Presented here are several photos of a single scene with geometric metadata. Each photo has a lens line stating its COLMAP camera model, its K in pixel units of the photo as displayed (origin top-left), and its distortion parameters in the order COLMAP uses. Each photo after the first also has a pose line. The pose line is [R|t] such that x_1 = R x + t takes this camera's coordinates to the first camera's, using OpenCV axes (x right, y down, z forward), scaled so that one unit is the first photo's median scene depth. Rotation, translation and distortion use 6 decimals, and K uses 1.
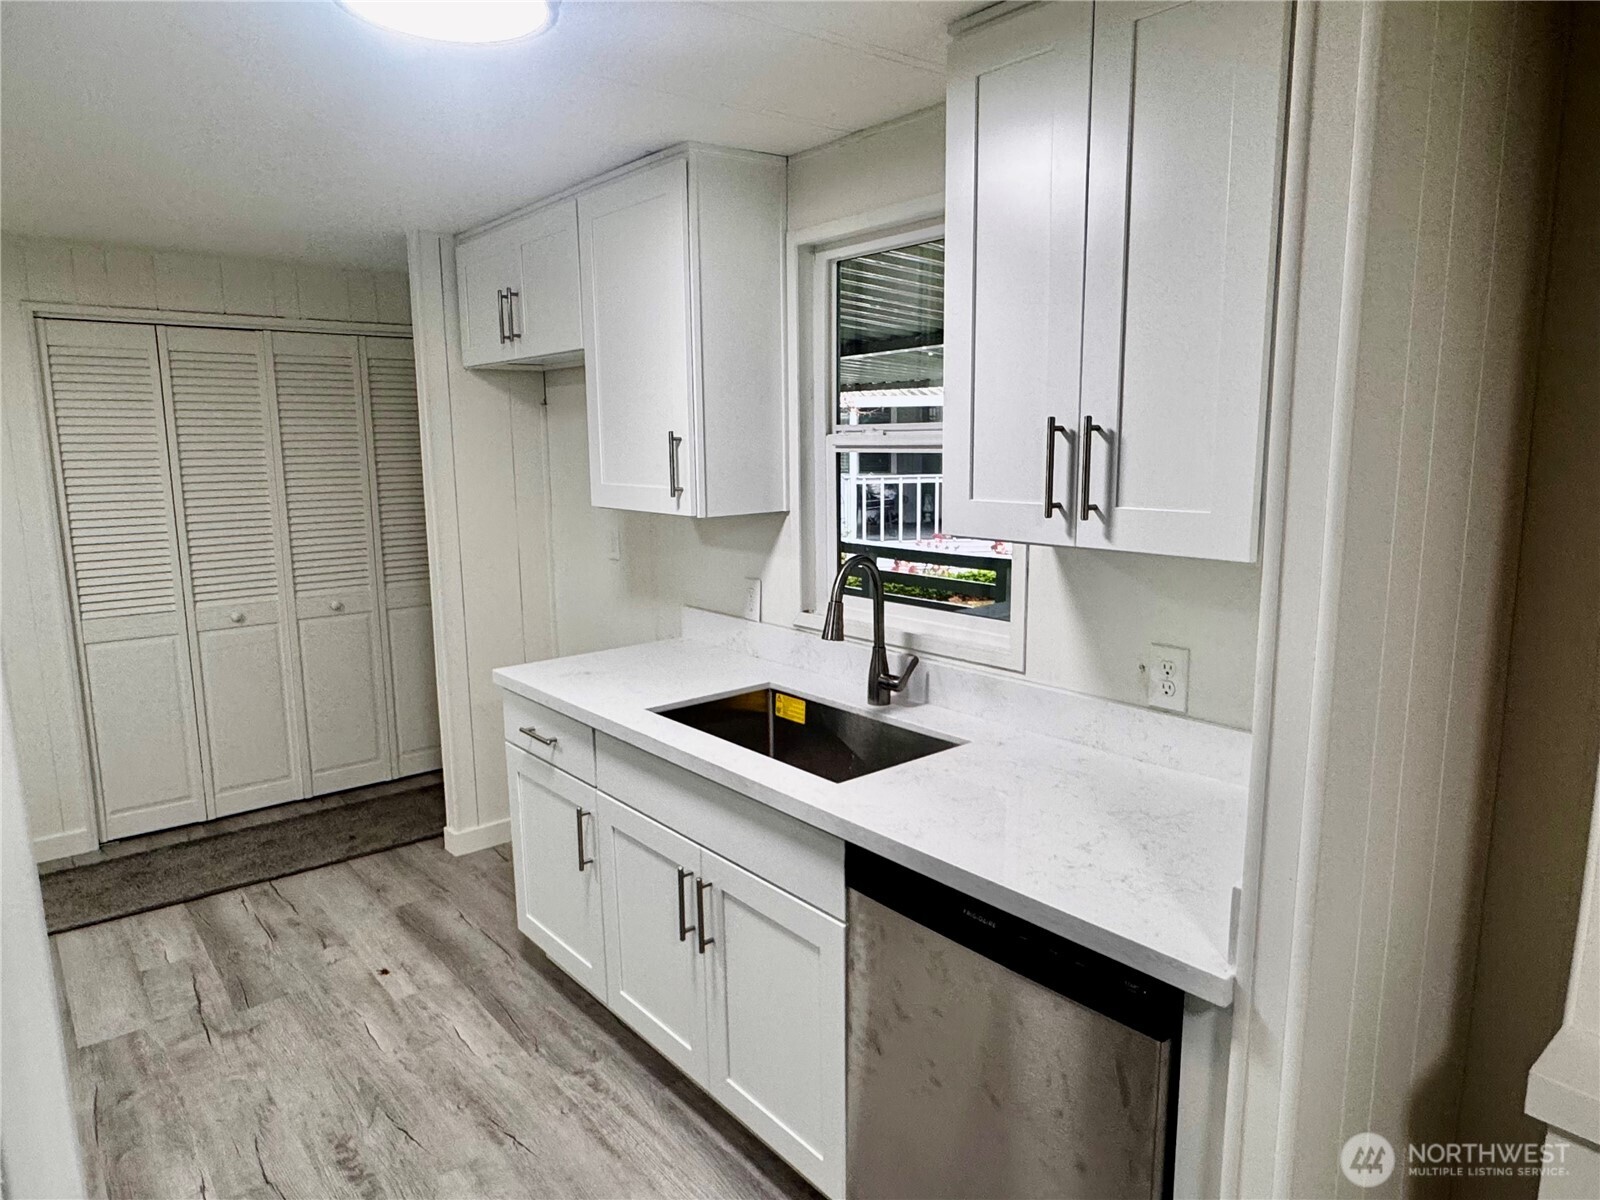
lens RADIAL K [[995.3, 0, 792.1], [0, 995.3, 597.0], [0, 0, 1]] dist [-0.001820, 0.000620]
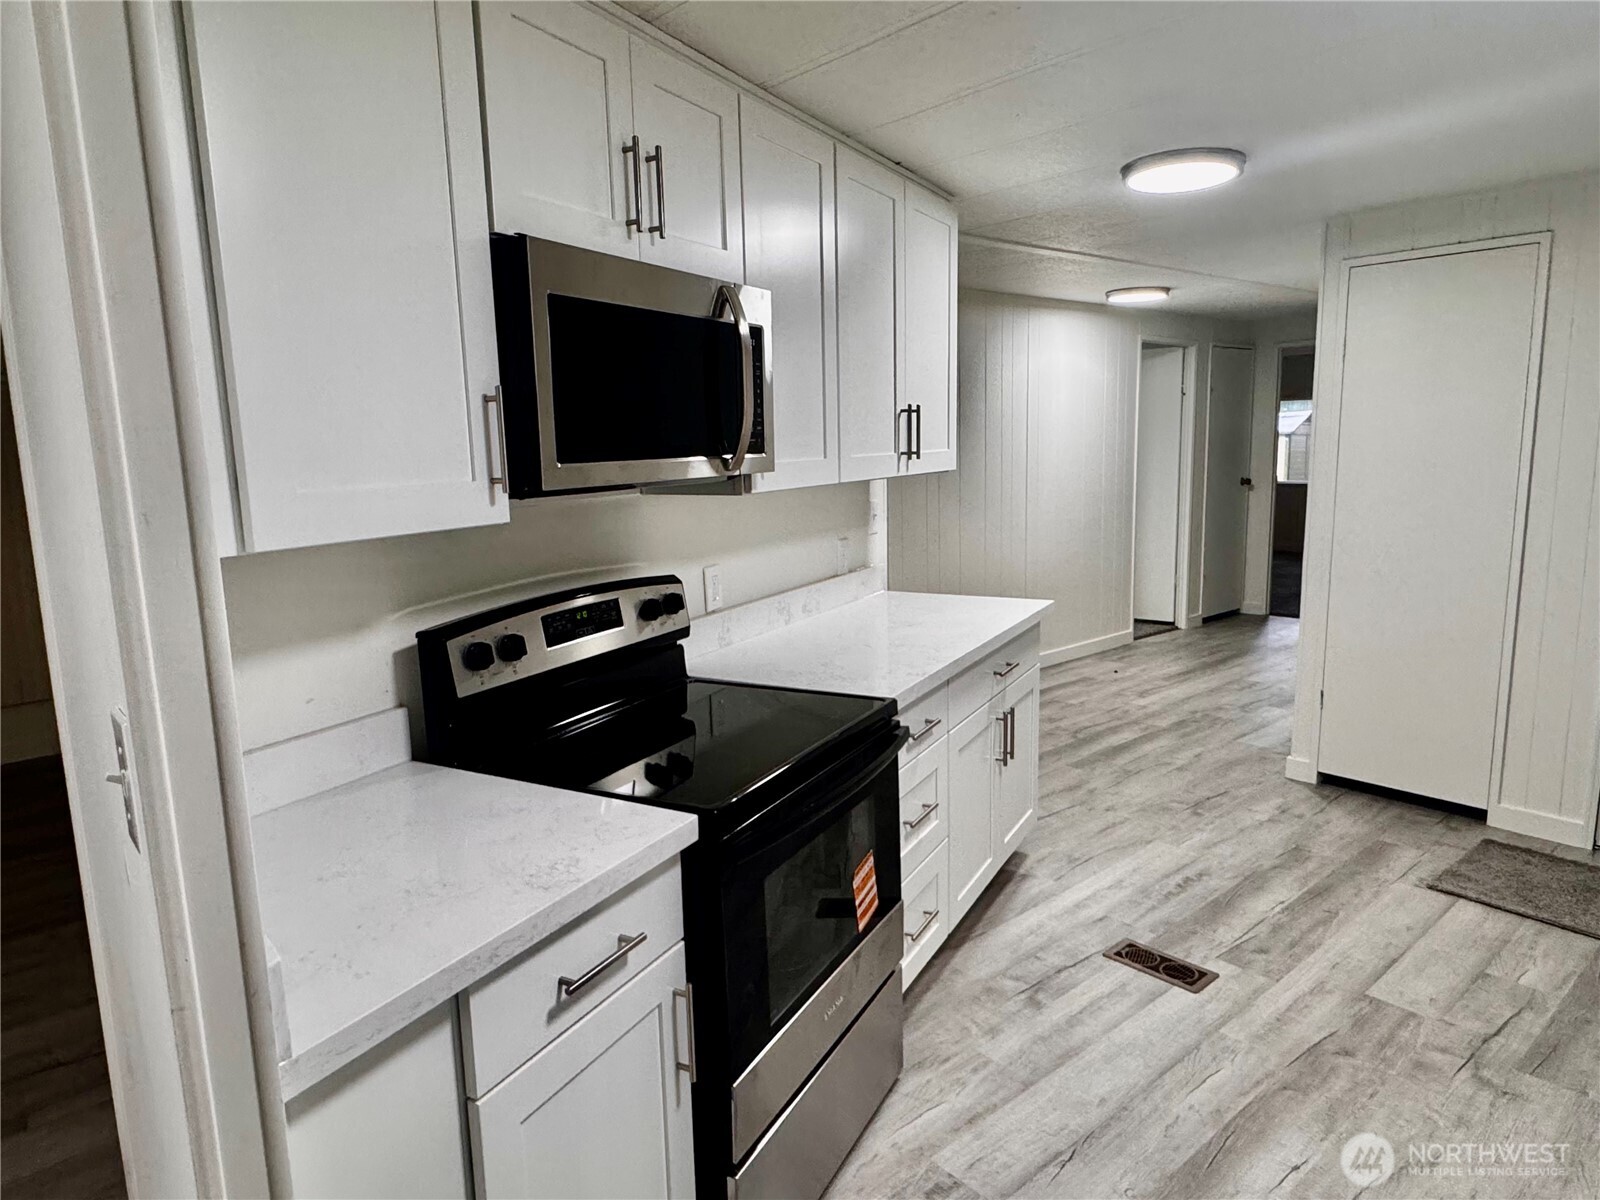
lens RADIAL K [[995.3, 0, 792.1], [0, 995.3, 597.0], [0, 0, 1]] dist [-0.001820, 0.000620]
pose [[0.013953, 0.170097, -0.985328, 0.208591], [-0.138017, 0.976320, 0.166588, -0.028462], [0.990332, 0.133668, 0.037099, 0.340758]]
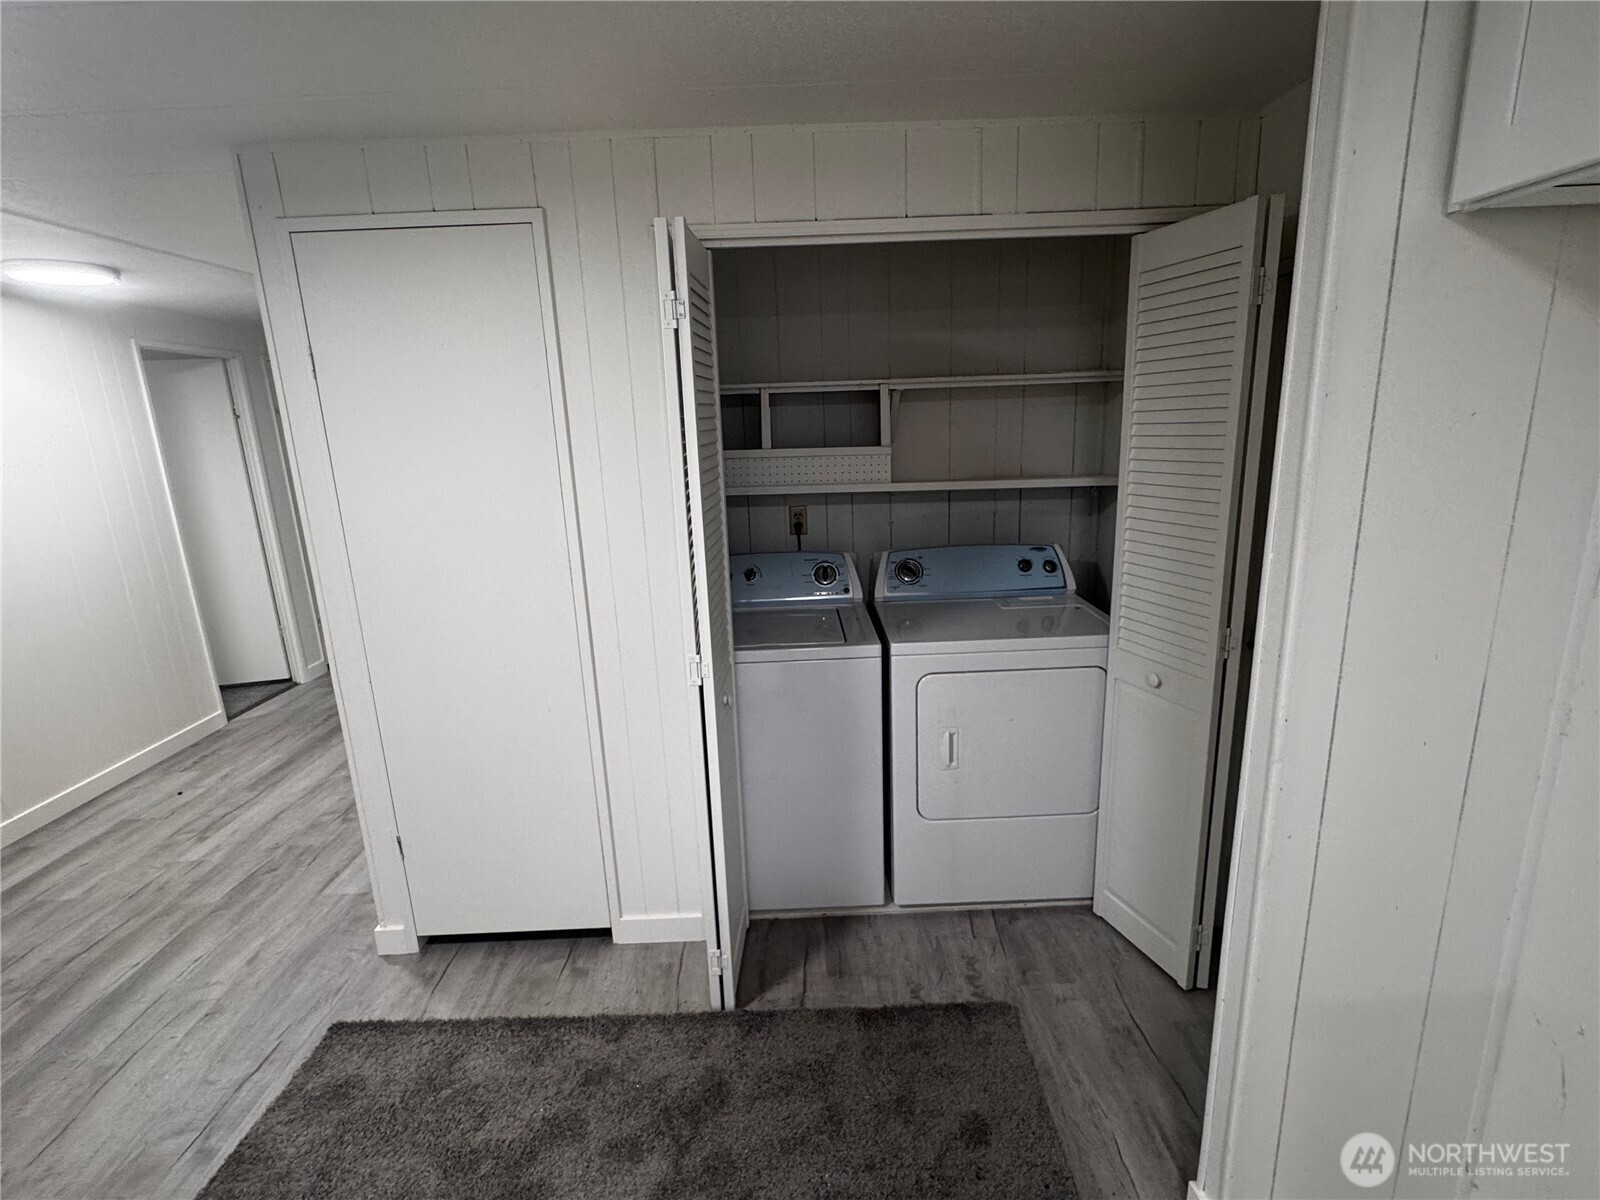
lens RADIAL K [[750.4, 0, 800.0], [0, 750.4, 600.0], [0, 0, 1]] dist [-0.001732, -0.000448]
pose [[0.781959, 0.127323, -0.610187, -0.465912], [-0.070424, 0.990694, 0.116471, -0.145085], [0.619338, -0.048104, 0.783649, 0.885407]]
